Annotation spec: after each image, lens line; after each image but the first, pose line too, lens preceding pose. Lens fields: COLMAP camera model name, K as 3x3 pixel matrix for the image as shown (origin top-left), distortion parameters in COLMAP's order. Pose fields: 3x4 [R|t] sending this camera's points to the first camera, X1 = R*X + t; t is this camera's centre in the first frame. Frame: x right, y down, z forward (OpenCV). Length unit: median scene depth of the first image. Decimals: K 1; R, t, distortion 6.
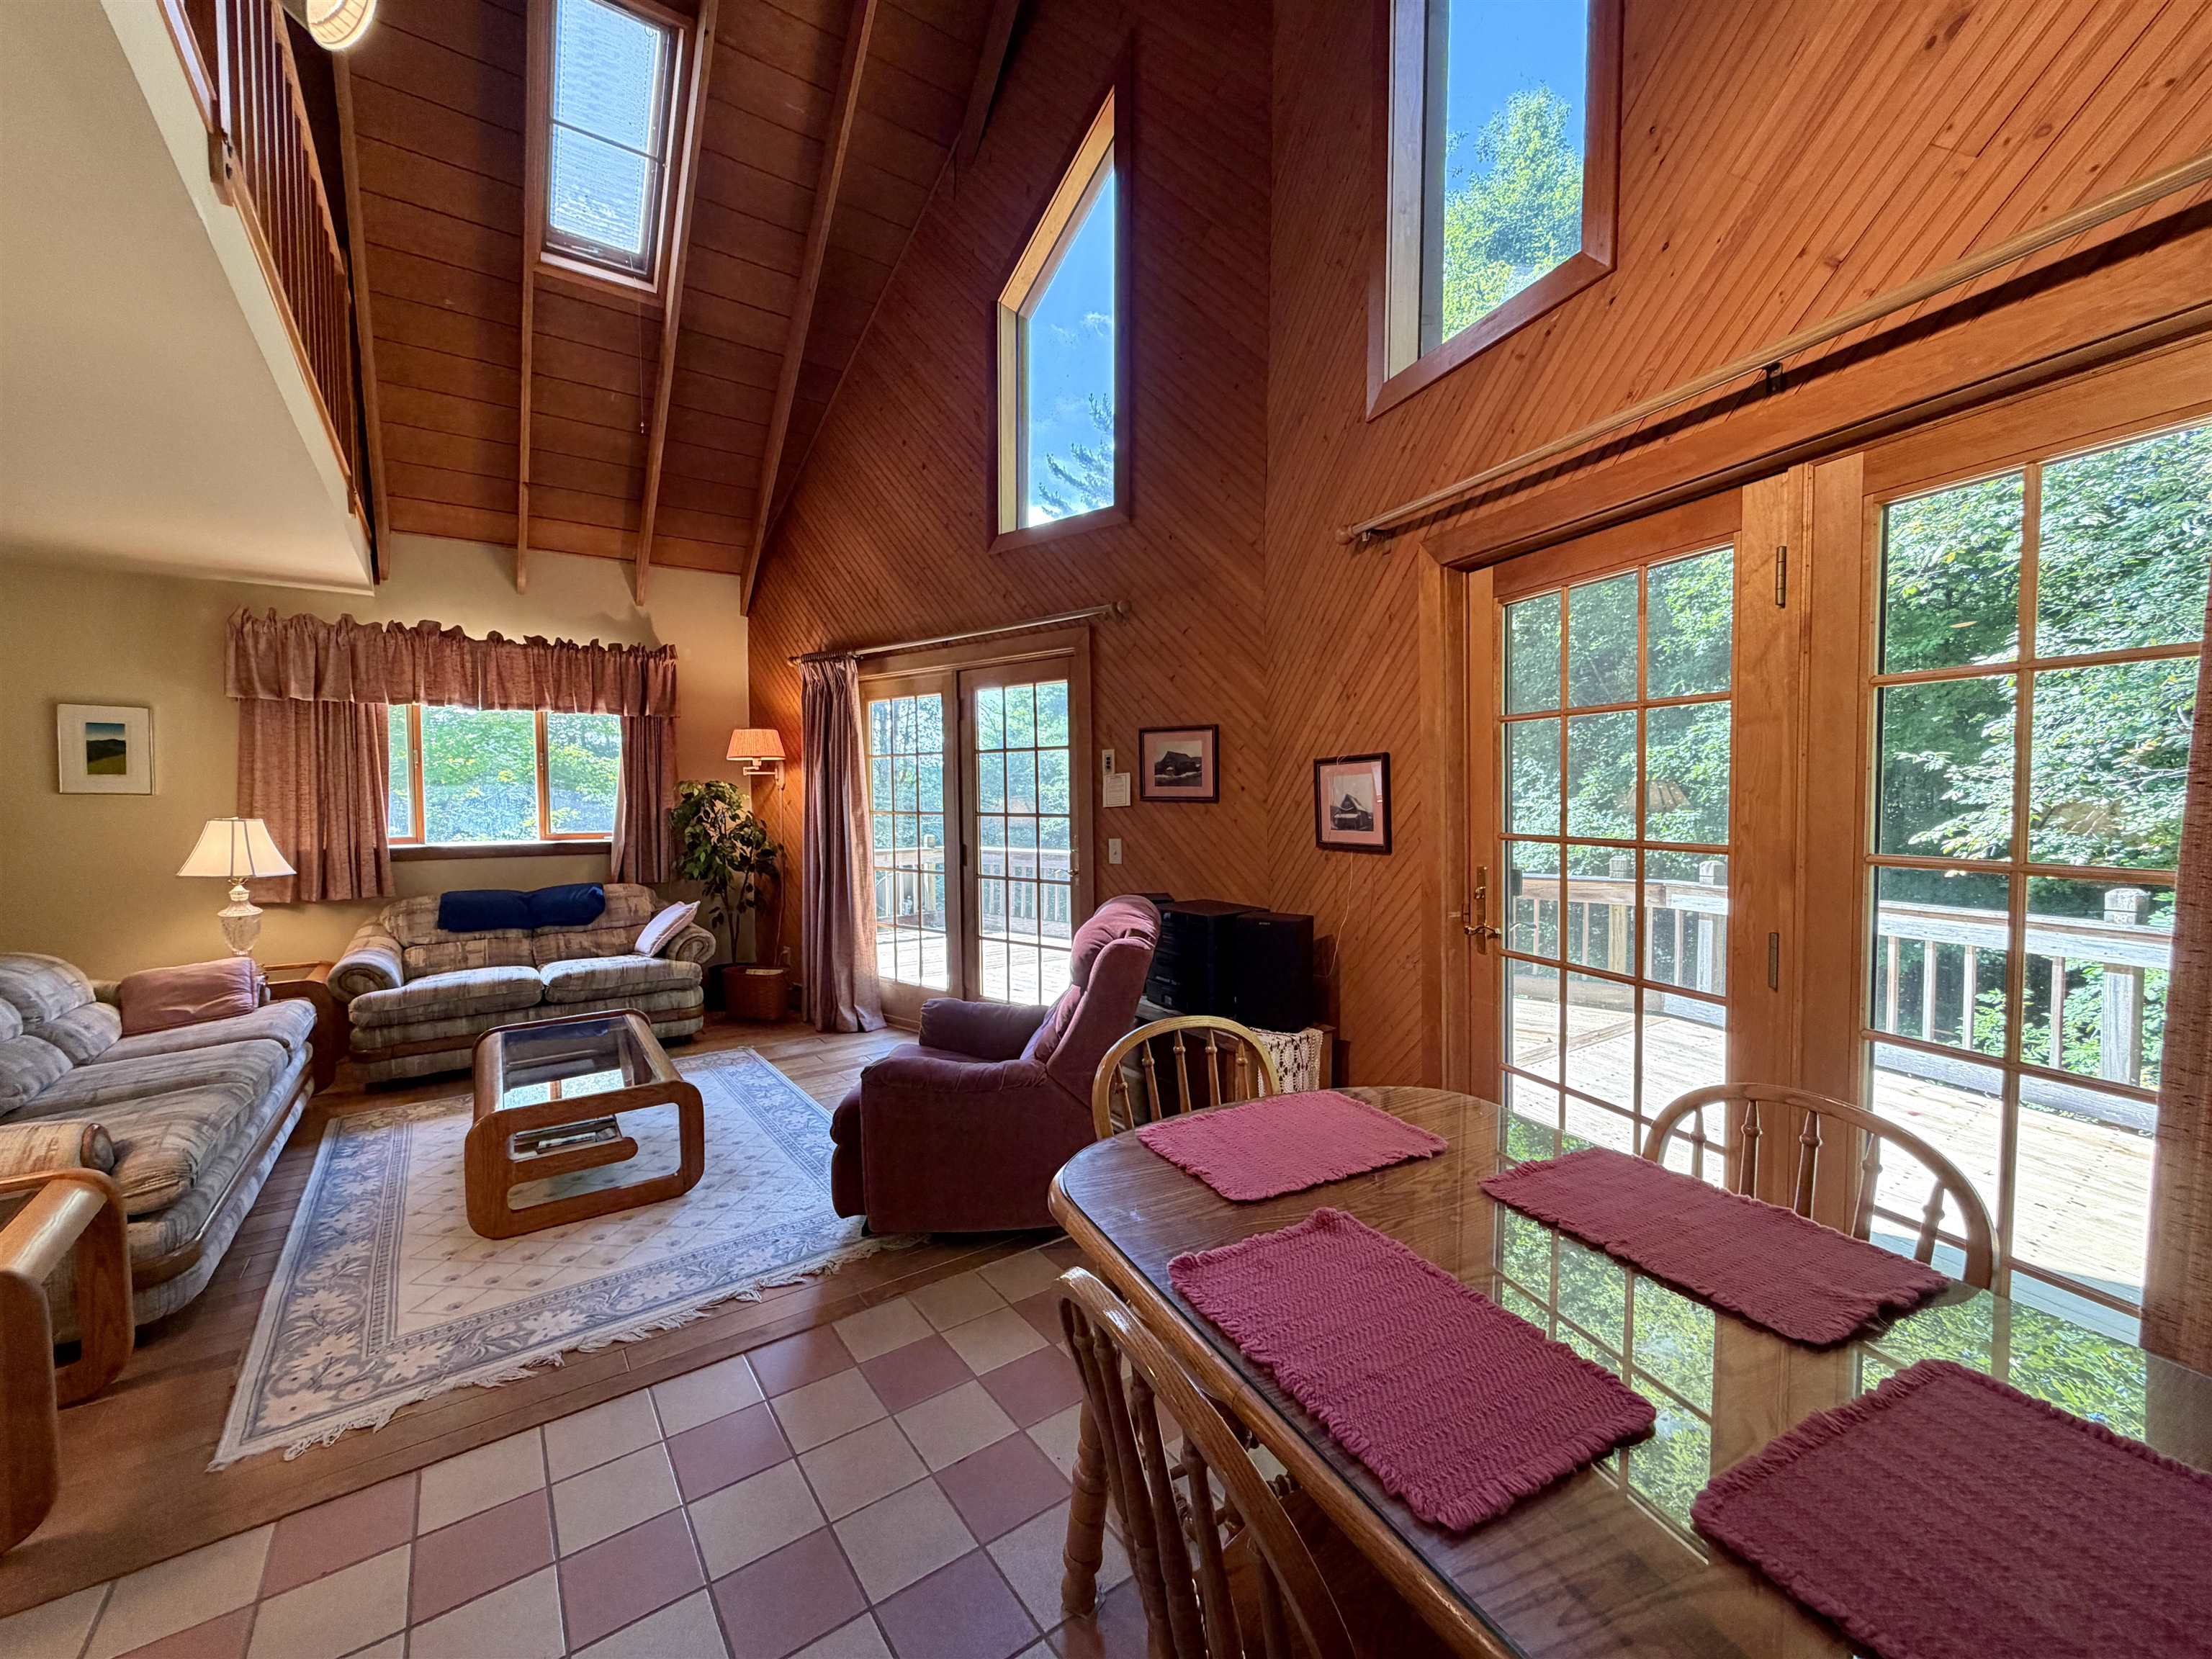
lens RADIAL K [[885.2, 0, 1106.0], [0, 885.2, 829.5], [0, 0, 1]] dist [0.001431, 0.000221]
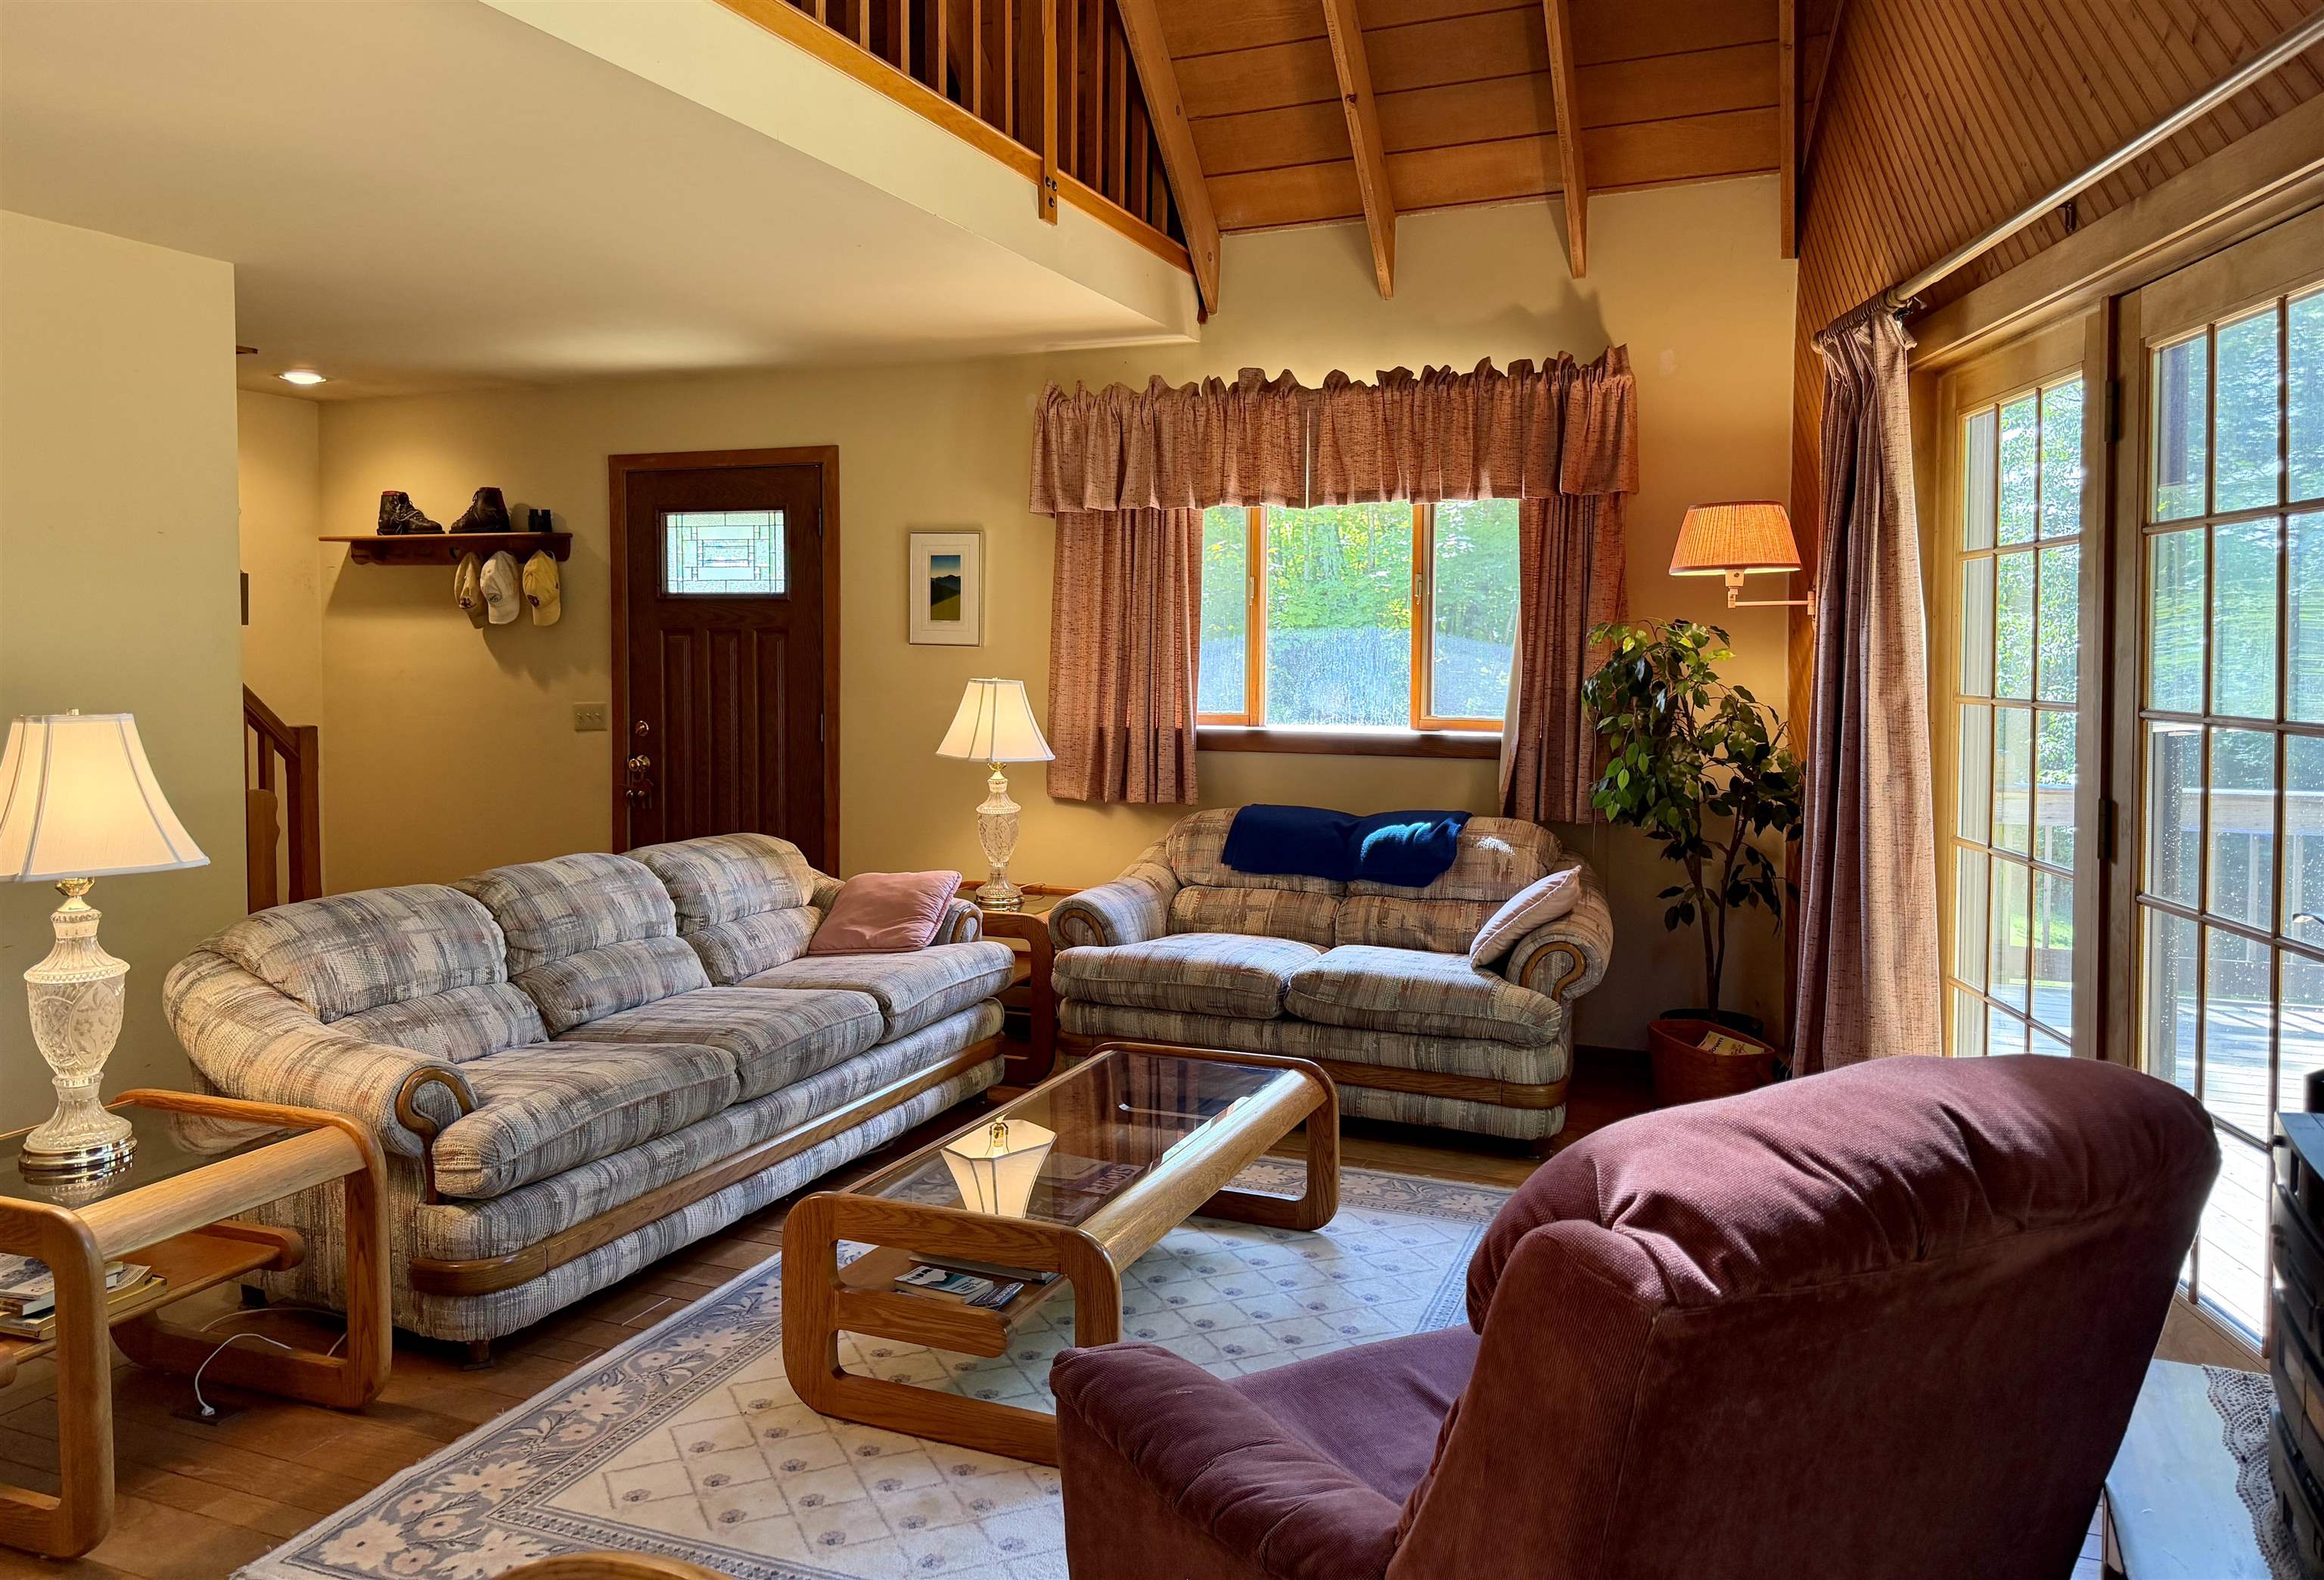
lens RADIAL K [[1639.7, 0, 1164.3], [0, 1639.7, 718.2], [0, 0, 1]] dist [0.156457, -0.222873]
pose [[0.524204, 0.043657, -0.850473, 0.201271], [-0.038380, 0.998881, 0.027619, -0.019594], [0.850727, 0.018163, 0.525293, 0.345122]]
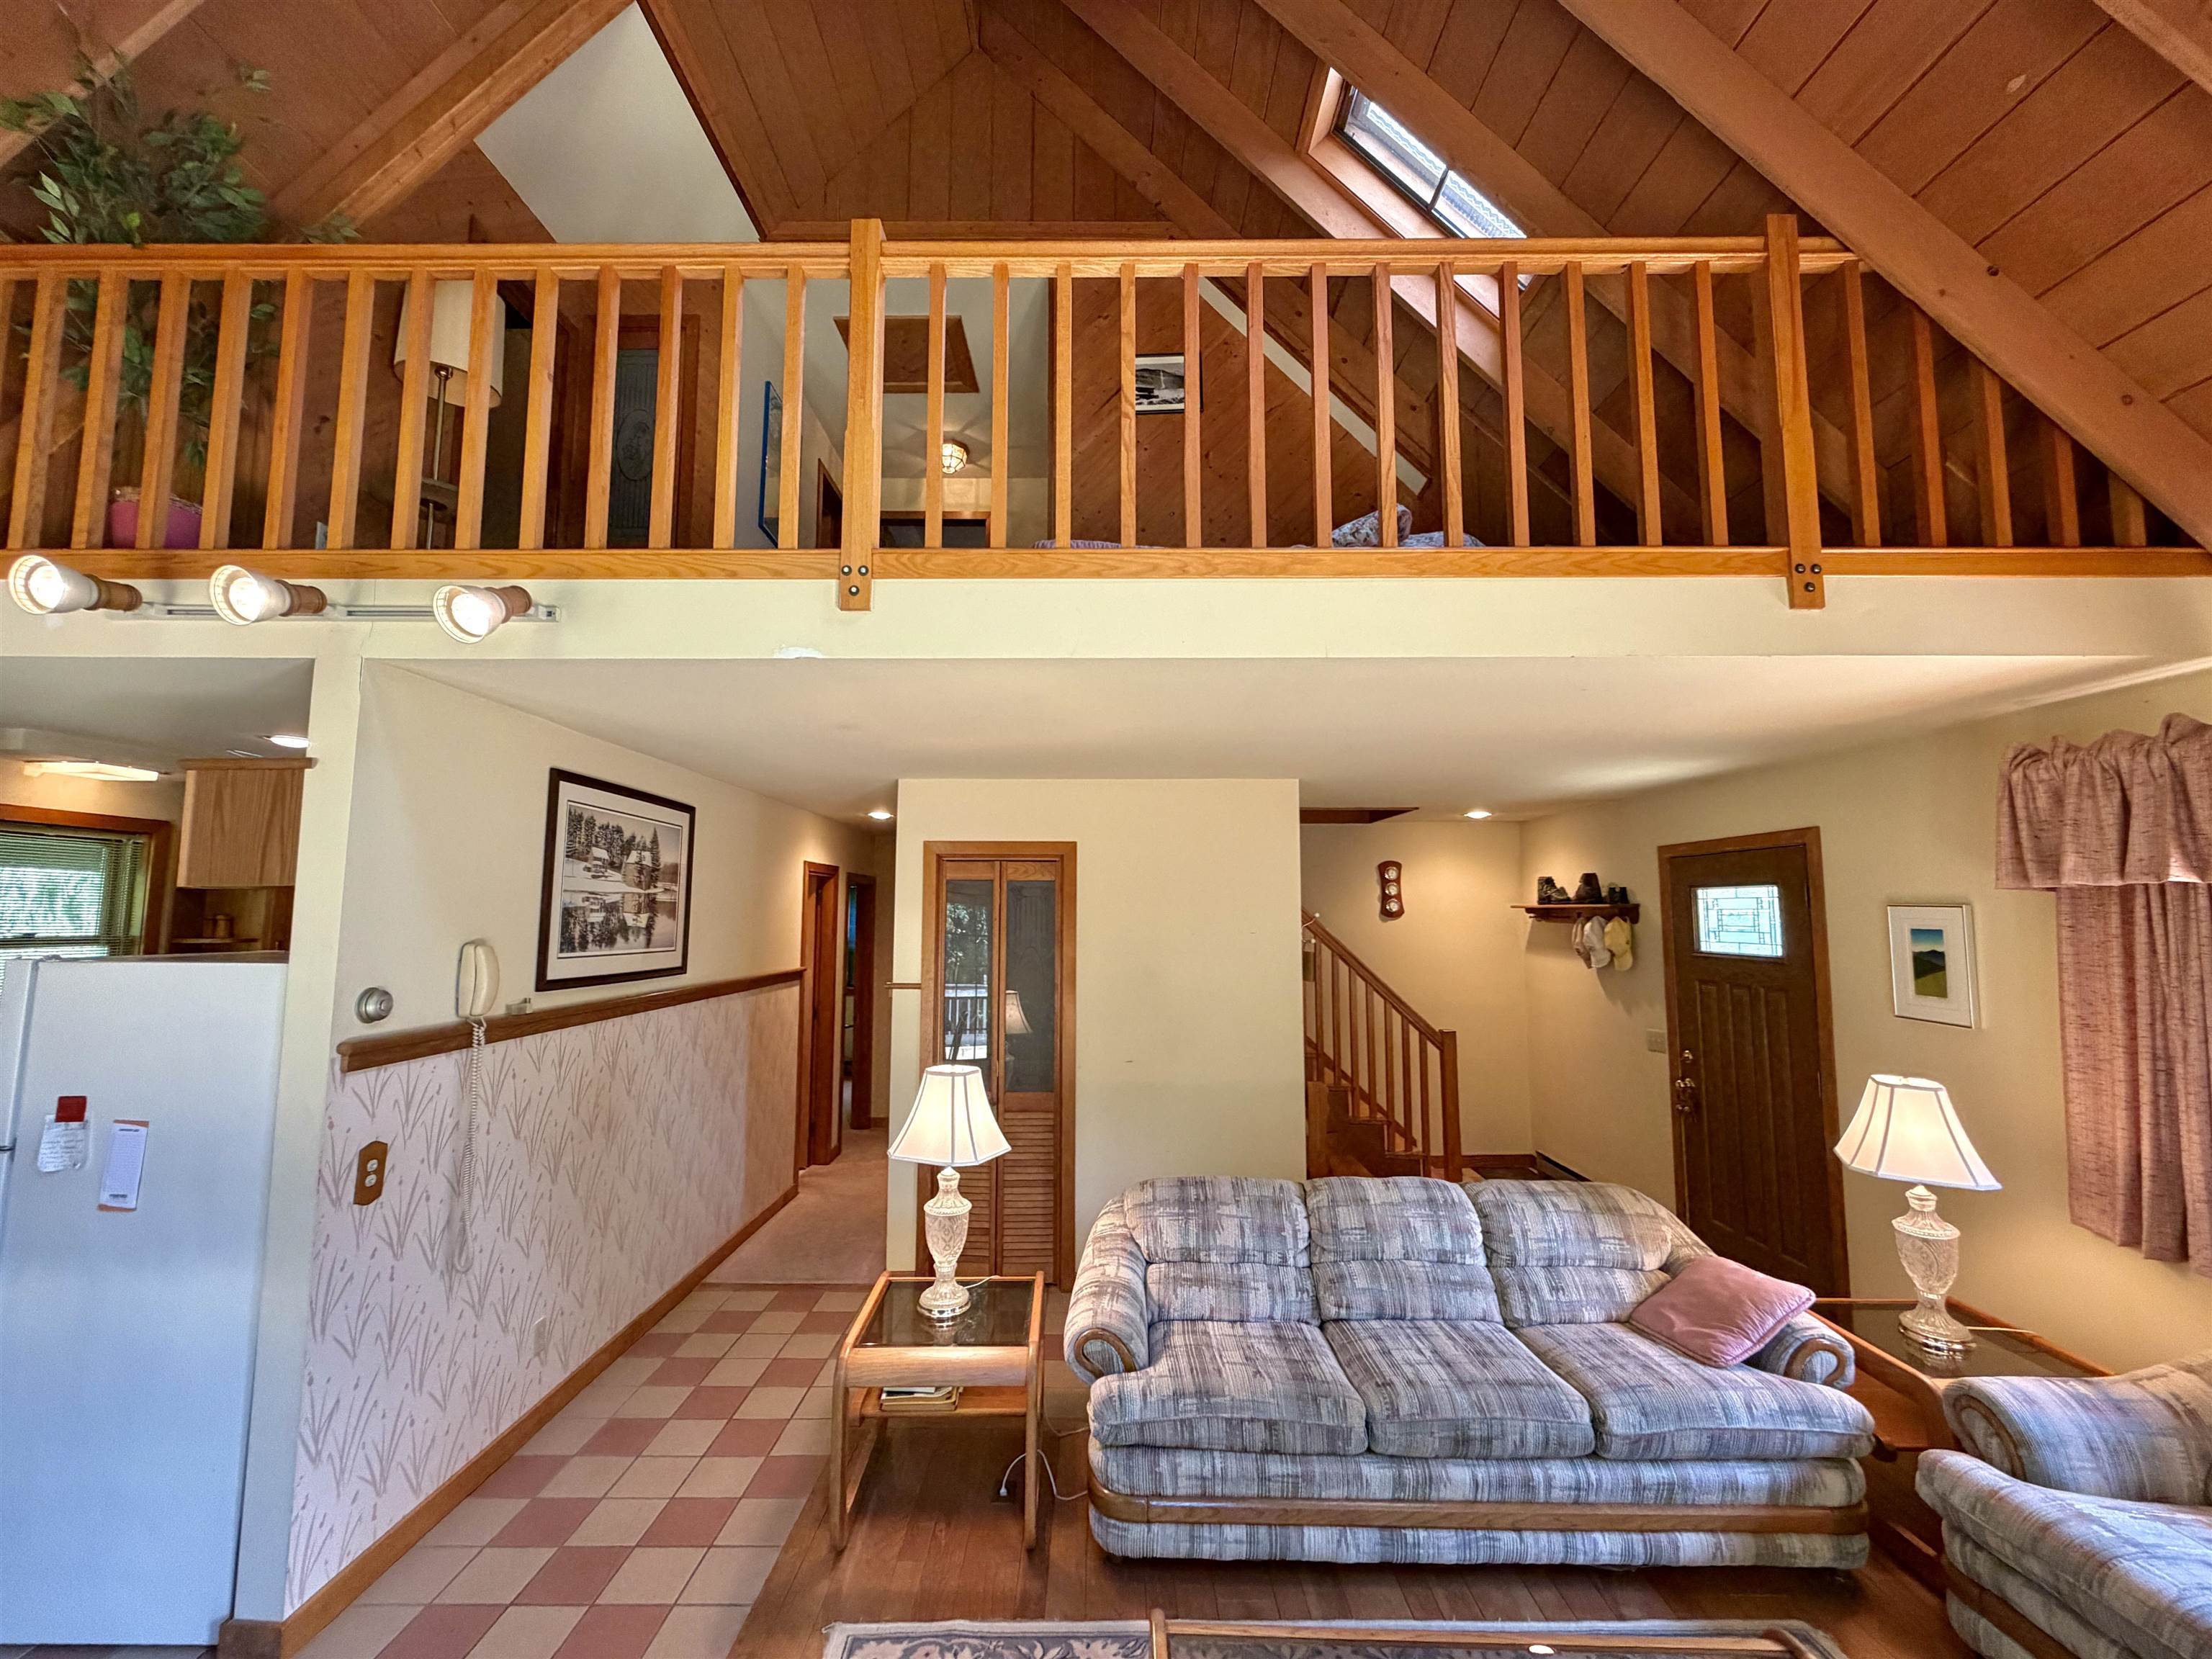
lens RADIAL K [[885.2, 0, 1106.0], [0, 885.2, 829.5], [0, 0, 1]] dist [0.001431, 0.000221]
pose [[-0.595692, -0.071907, -0.799988, -0.066098], [-0.030979, 0.997300, -0.066575, -0.115402], [0.802616, -0.014875, -0.596311, 0.772456]]
